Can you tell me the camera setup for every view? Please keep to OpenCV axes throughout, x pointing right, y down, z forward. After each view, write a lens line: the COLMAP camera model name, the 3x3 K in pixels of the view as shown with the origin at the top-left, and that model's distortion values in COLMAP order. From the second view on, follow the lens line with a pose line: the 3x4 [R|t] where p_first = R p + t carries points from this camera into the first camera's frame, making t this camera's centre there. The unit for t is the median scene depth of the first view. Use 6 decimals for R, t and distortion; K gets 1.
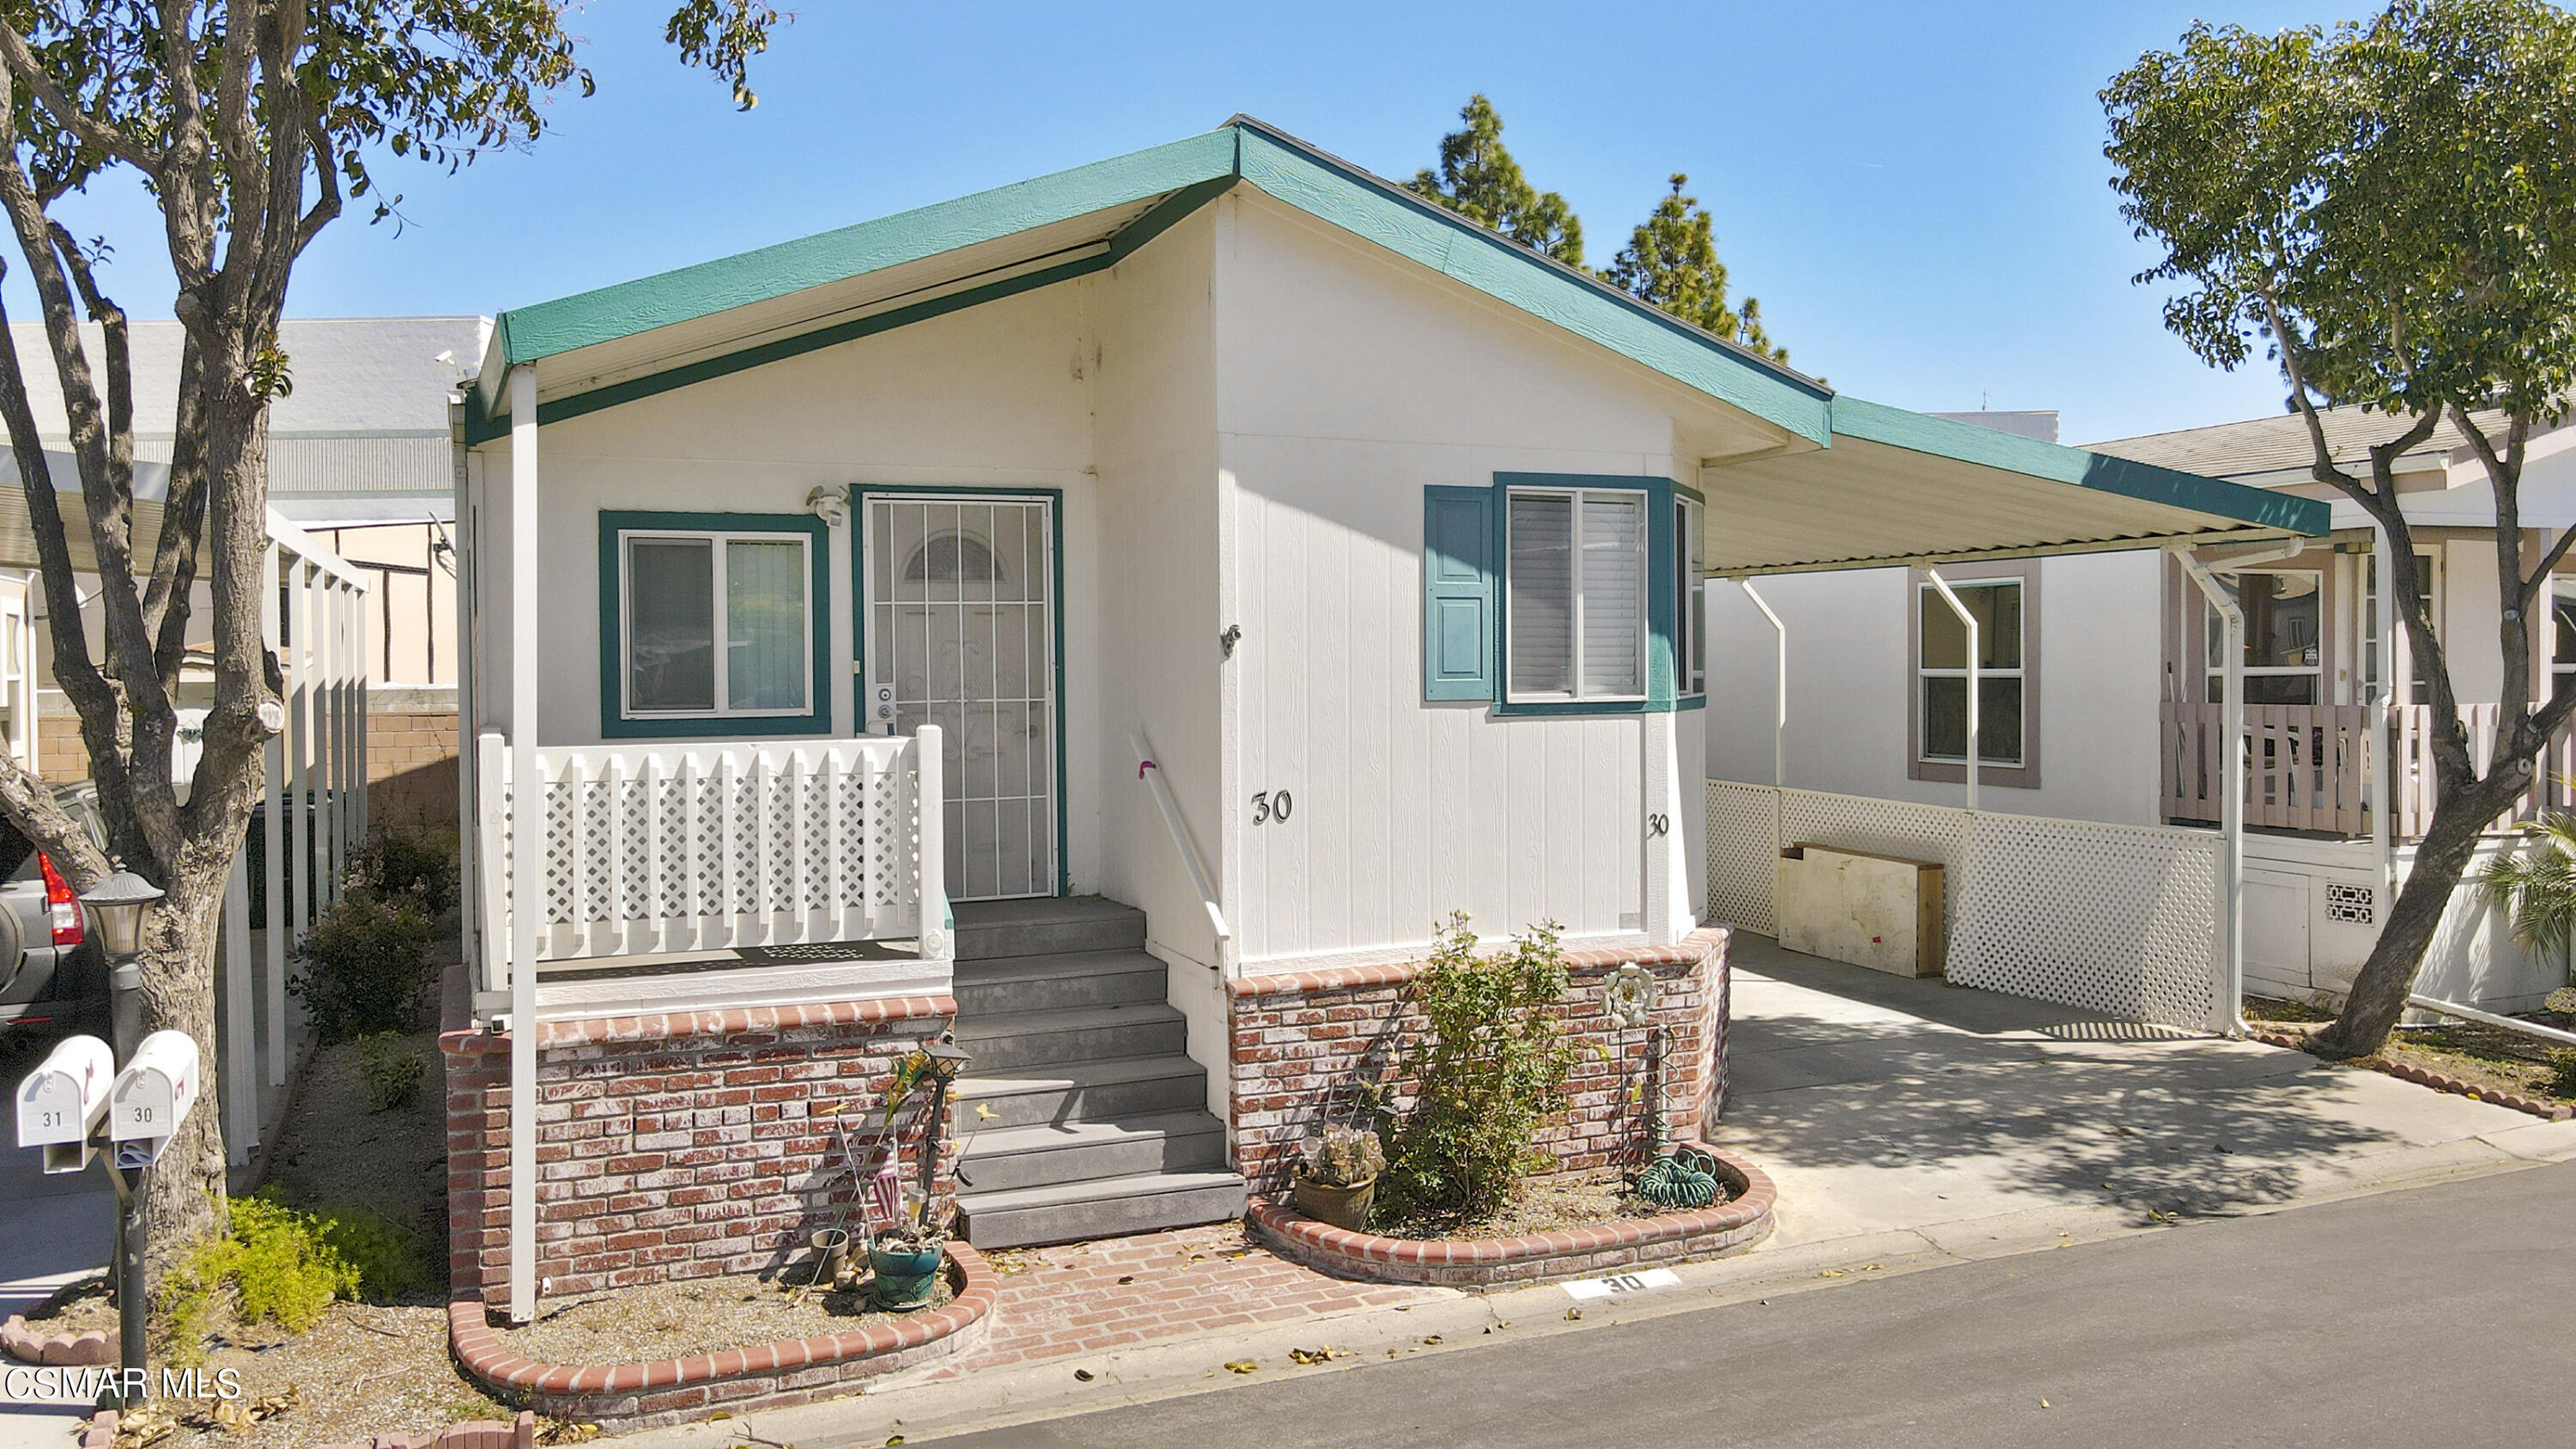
lens RADIAL K [[1890.7, 0, 1288.0], [0, 1890.7, 724.5], [0, 0, 1]] dist [0.001029, 0.008060]
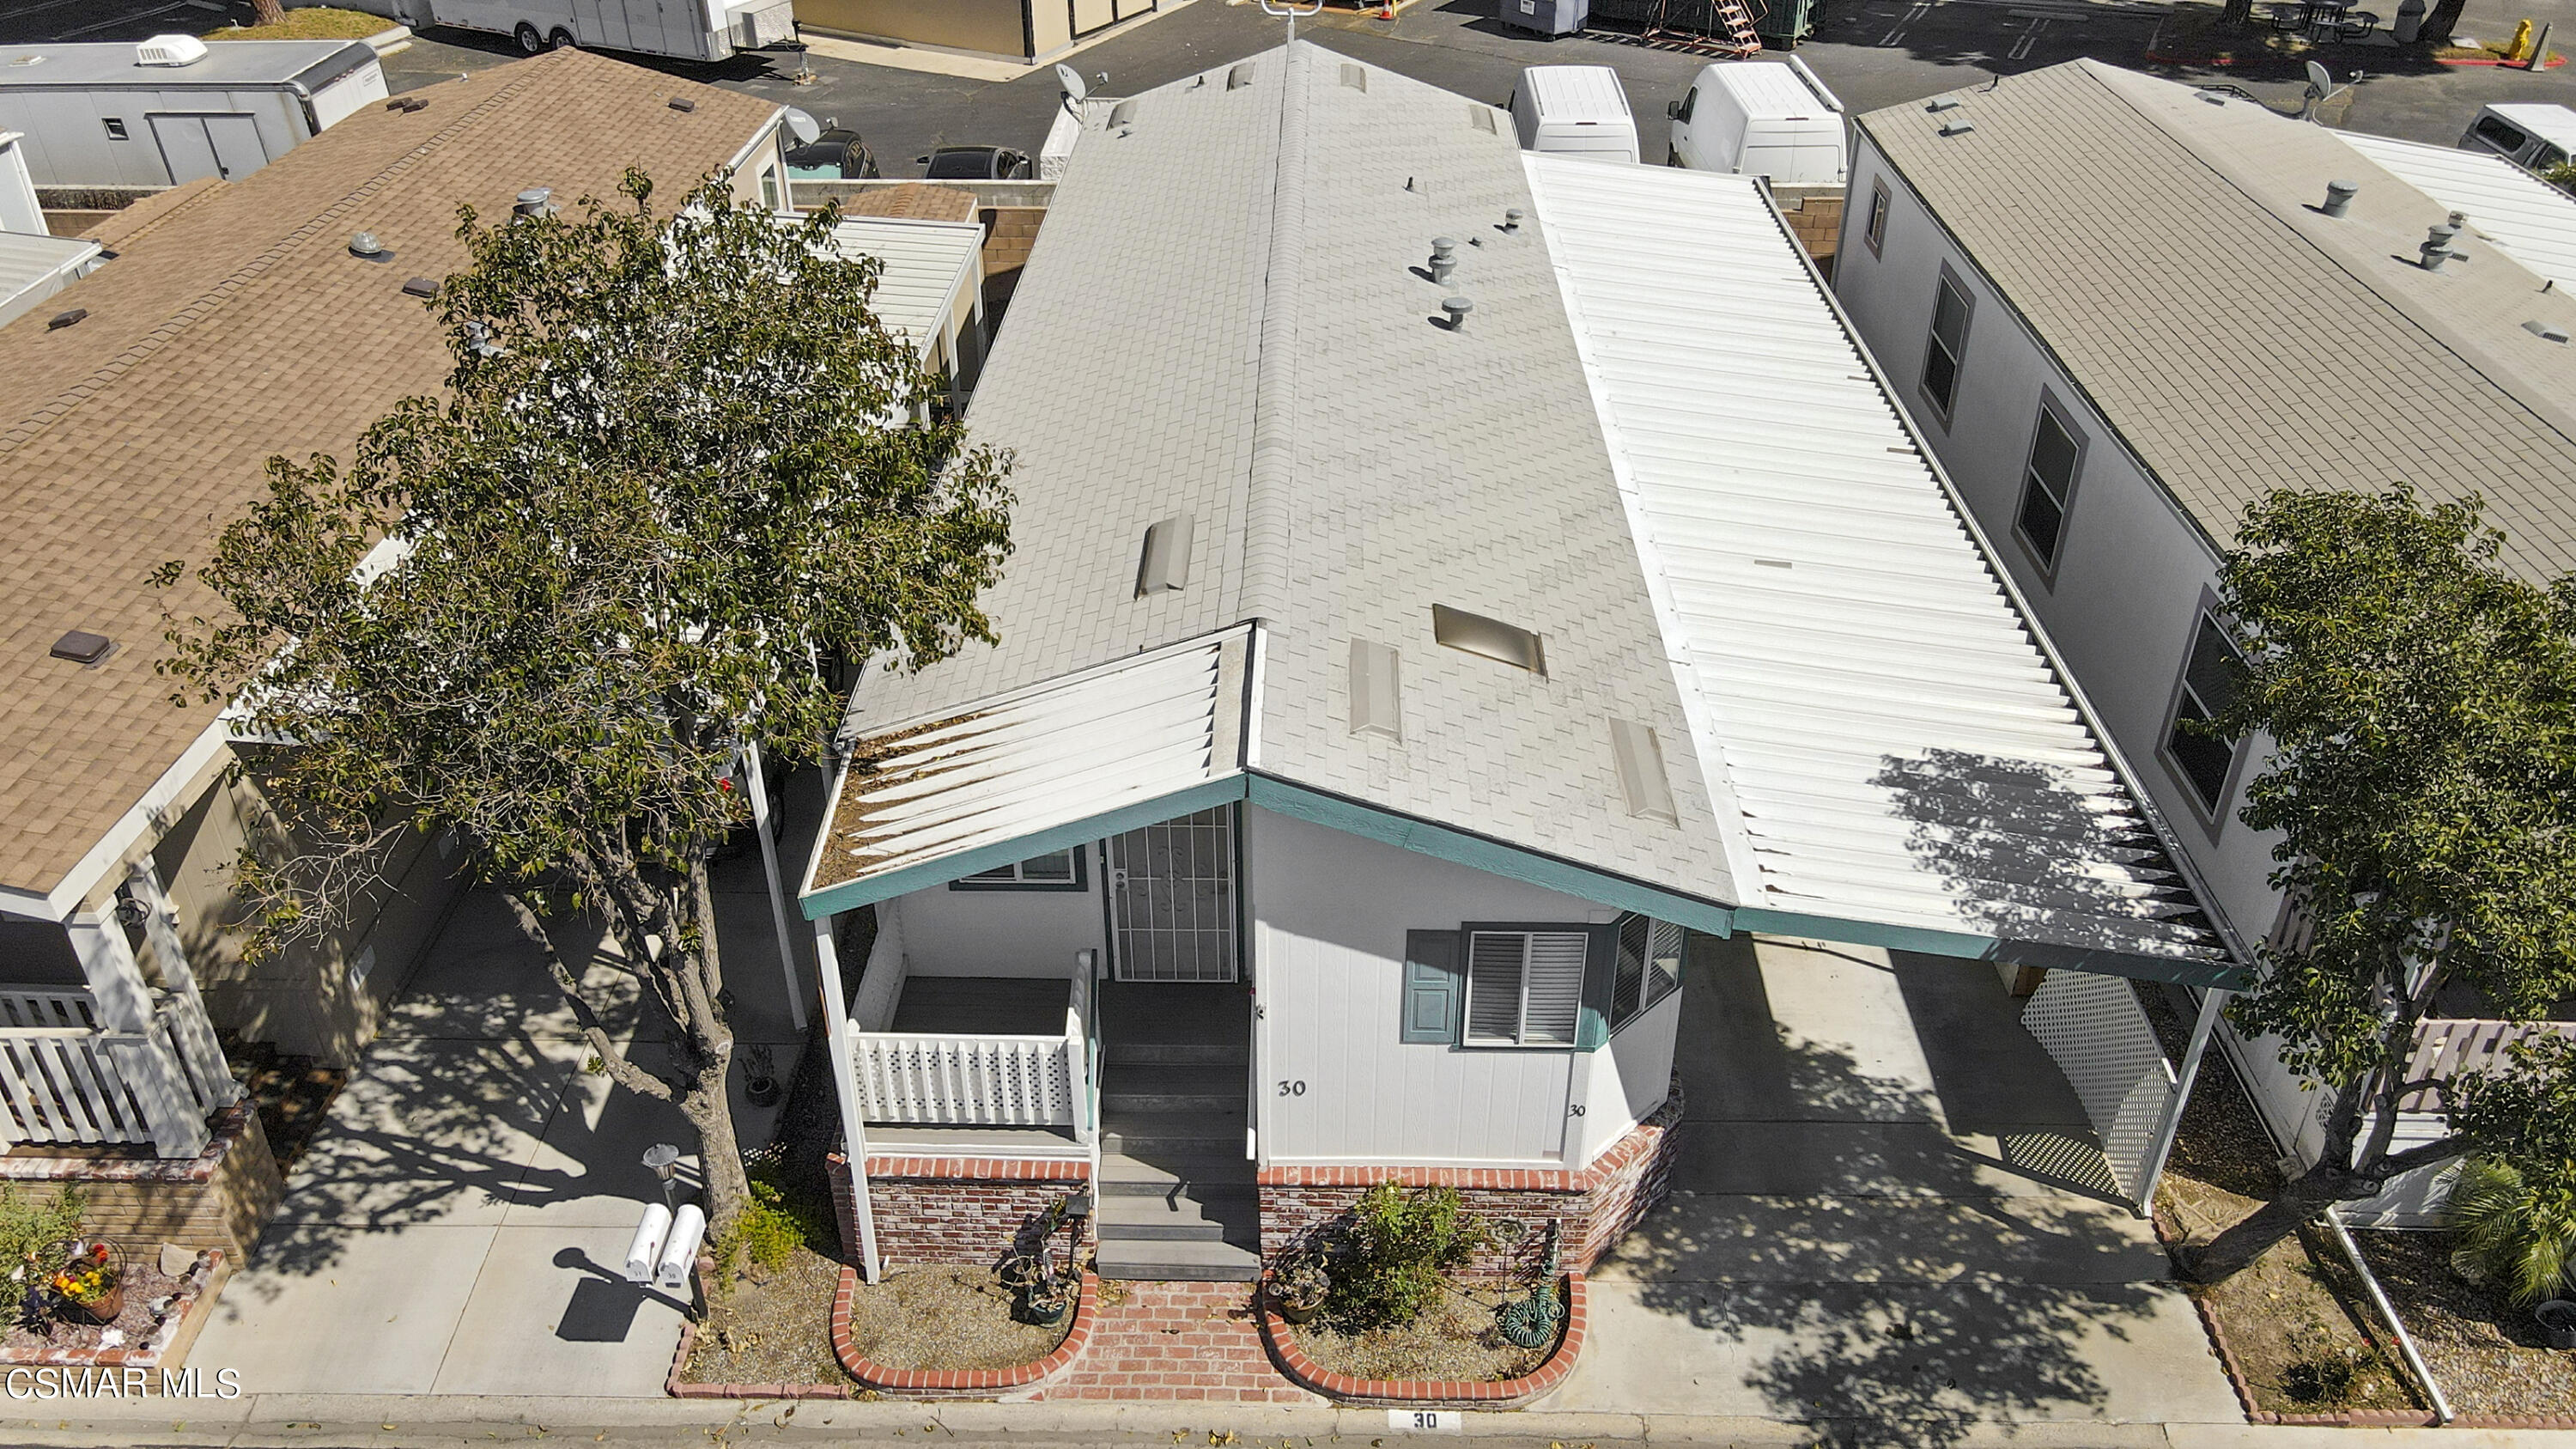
lens RADIAL K [[1896.1, 0, 1286.1], [0, 1896.1, 692.8], [0, 0, 1]] dist [-0.111468, 0.254538]
pose [[0.912887, 0.219197, -0.344368, 0.465995], [-0.016570, 0.862804, 0.505266, -1.055224], [0.407876, -0.455545, 0.791275, -0.102205]]
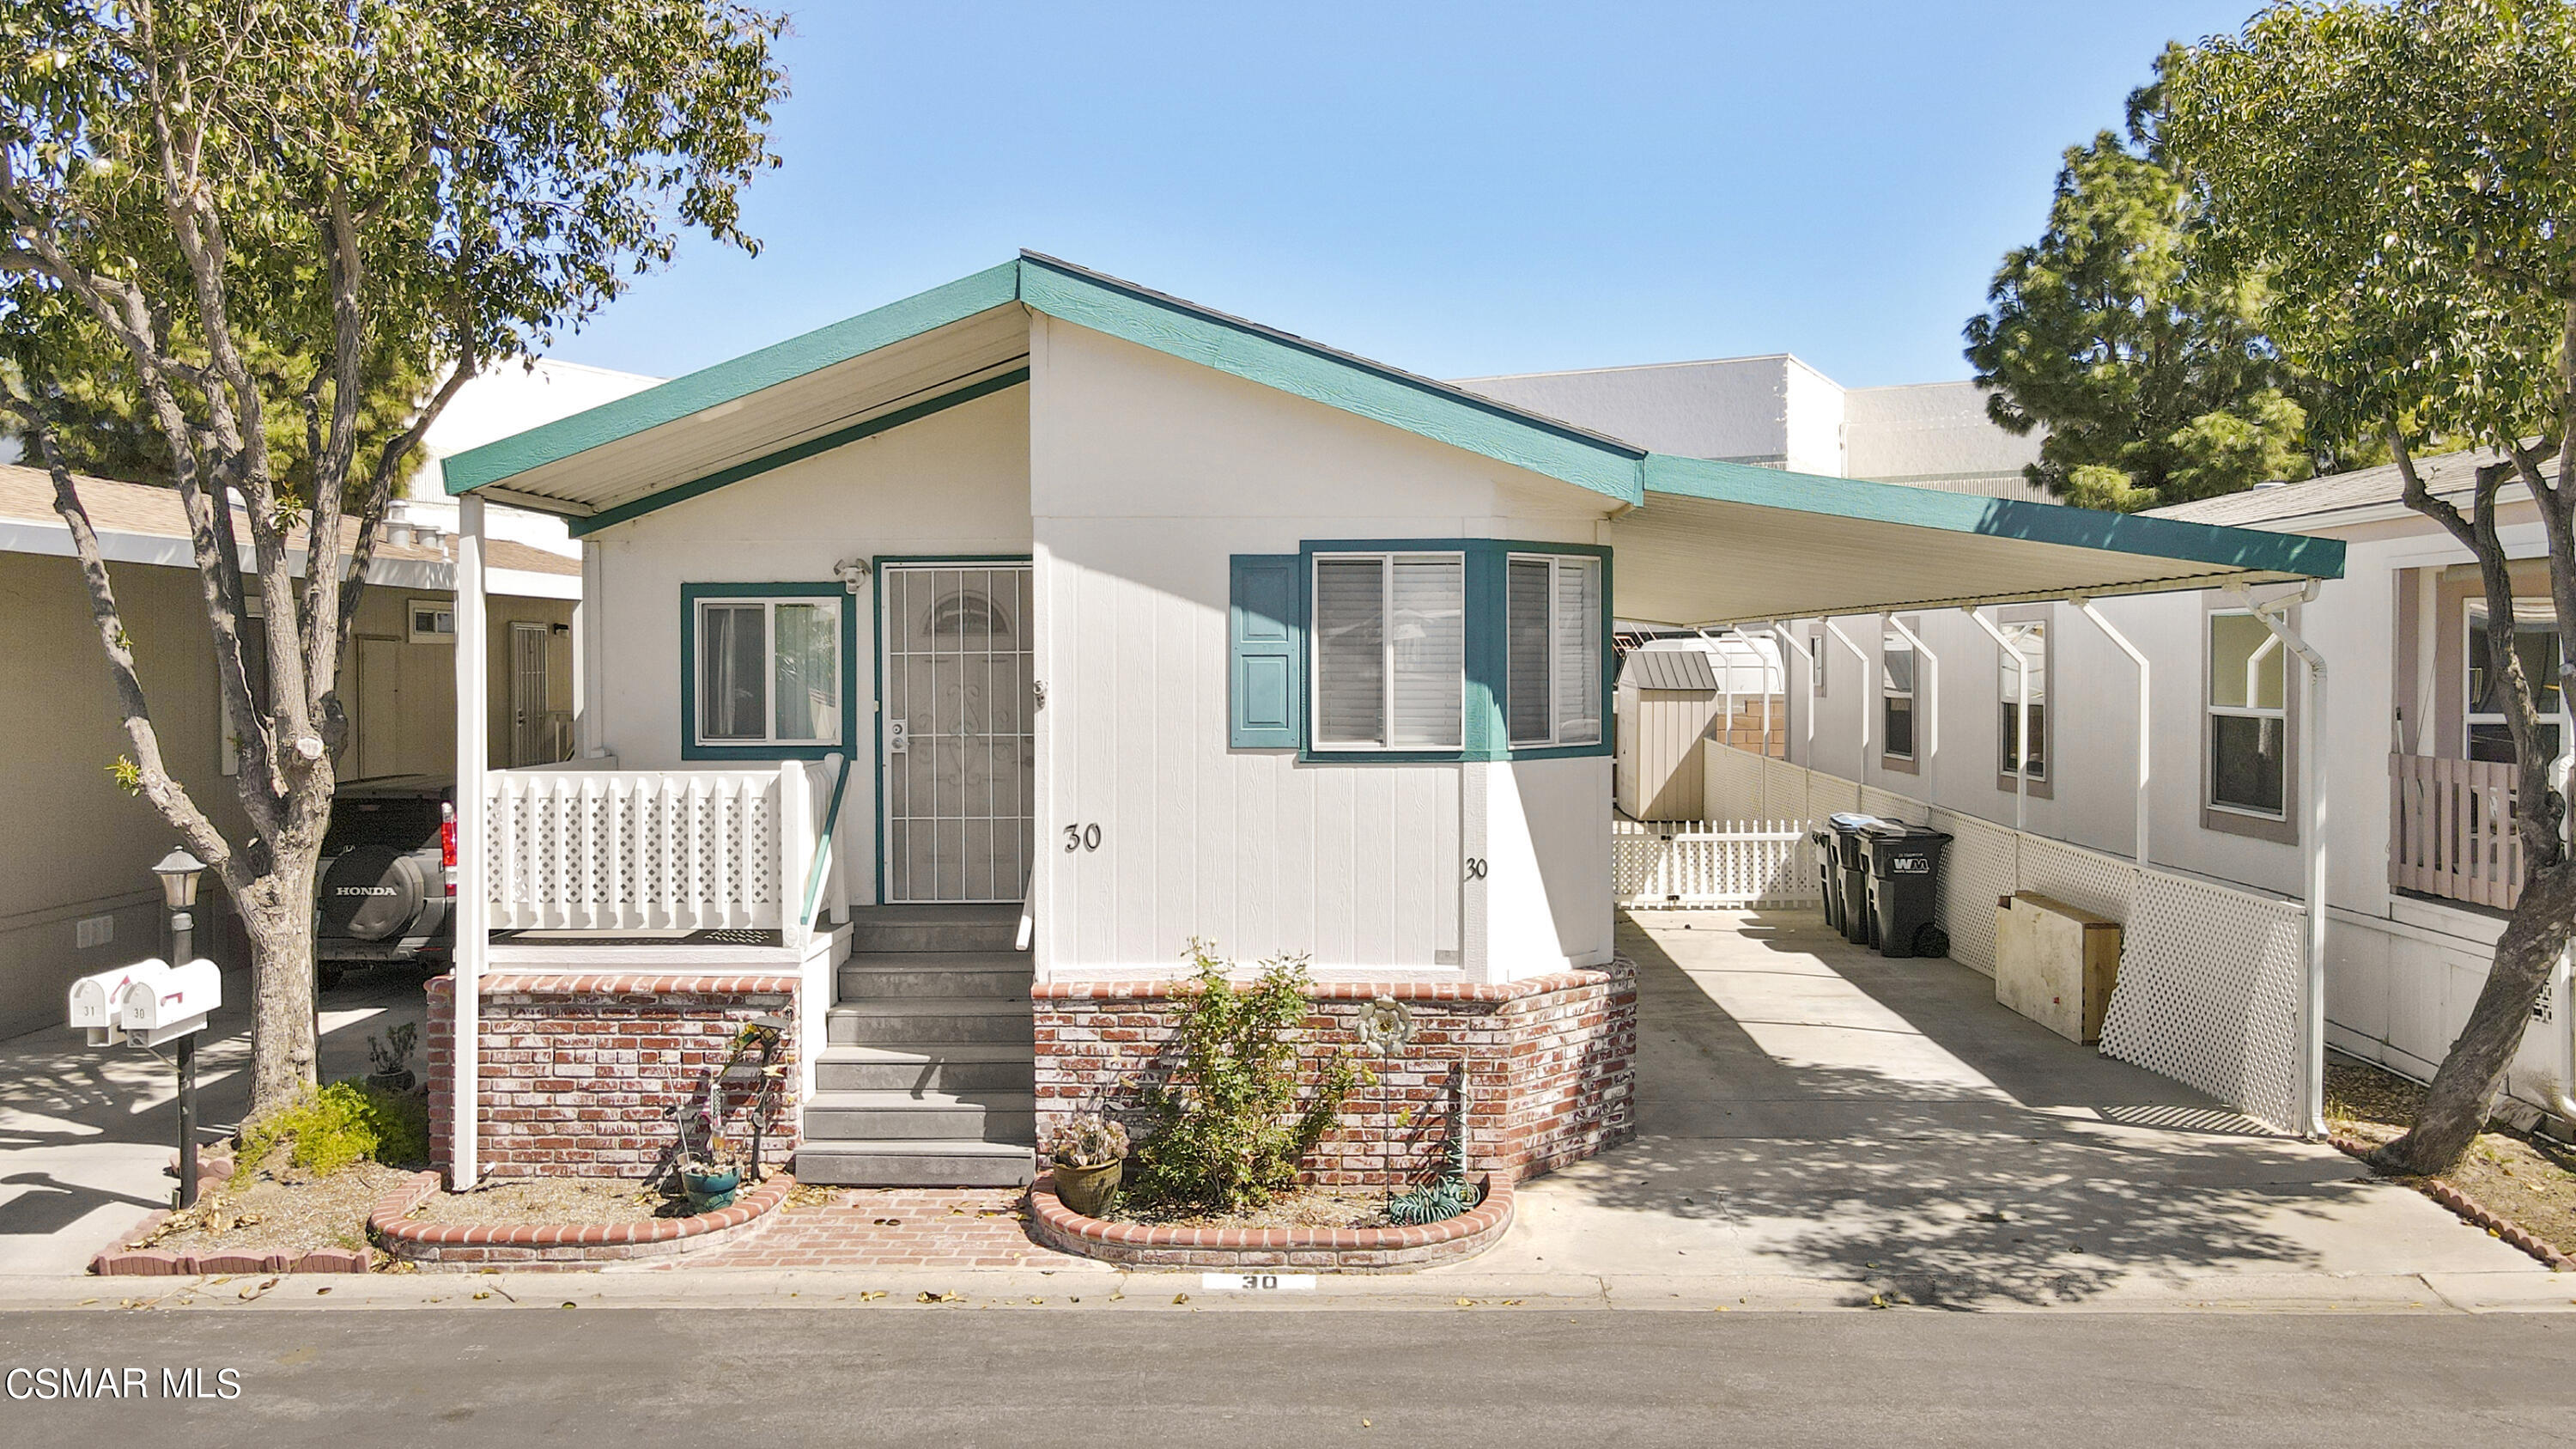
lens RADIAL K [[1900.1, 0, 1288.0], [0, 1900.1, 724.5], [0, 0, 1]] dist [0.002727, 0.009514]
pose [[0.910838, 0.019114, -0.412322, 0.594913], [-0.017658, 0.999817, 0.007342, -0.036859], [0.412387, 0.000593, 0.911009, -0.009663]]
